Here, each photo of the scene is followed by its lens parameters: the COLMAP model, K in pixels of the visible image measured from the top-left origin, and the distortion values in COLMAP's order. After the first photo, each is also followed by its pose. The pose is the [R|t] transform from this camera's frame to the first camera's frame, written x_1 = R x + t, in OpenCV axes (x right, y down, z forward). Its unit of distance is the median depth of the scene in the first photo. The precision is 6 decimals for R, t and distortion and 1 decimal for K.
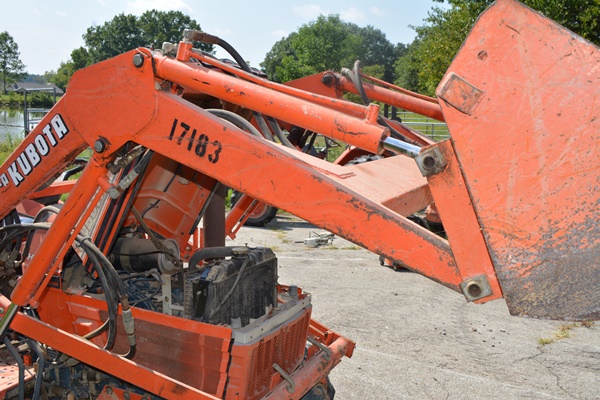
lens RADIAL K [[587.8, 0, 300.7], [0, 587.8, 199.4], [0, 0, 1]] dist [-0.064352, 0.000000]
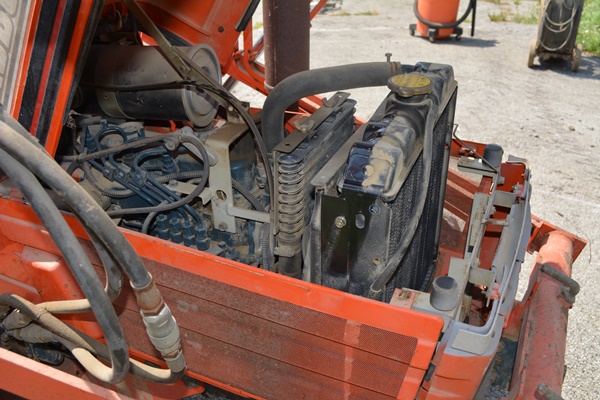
lens RADIAL K [[587.8, 0, 299.3], [0, 587.8, 200.9], [0, 0, 1]] dist [-0.064352, 0.000000]
pose [[0.998161, -0.049752, 0.034627, -0.179591], [0.032213, 0.919294, 0.392251, 0.003488], [-0.051347, -0.390415, 0.919206, 0.569701]]
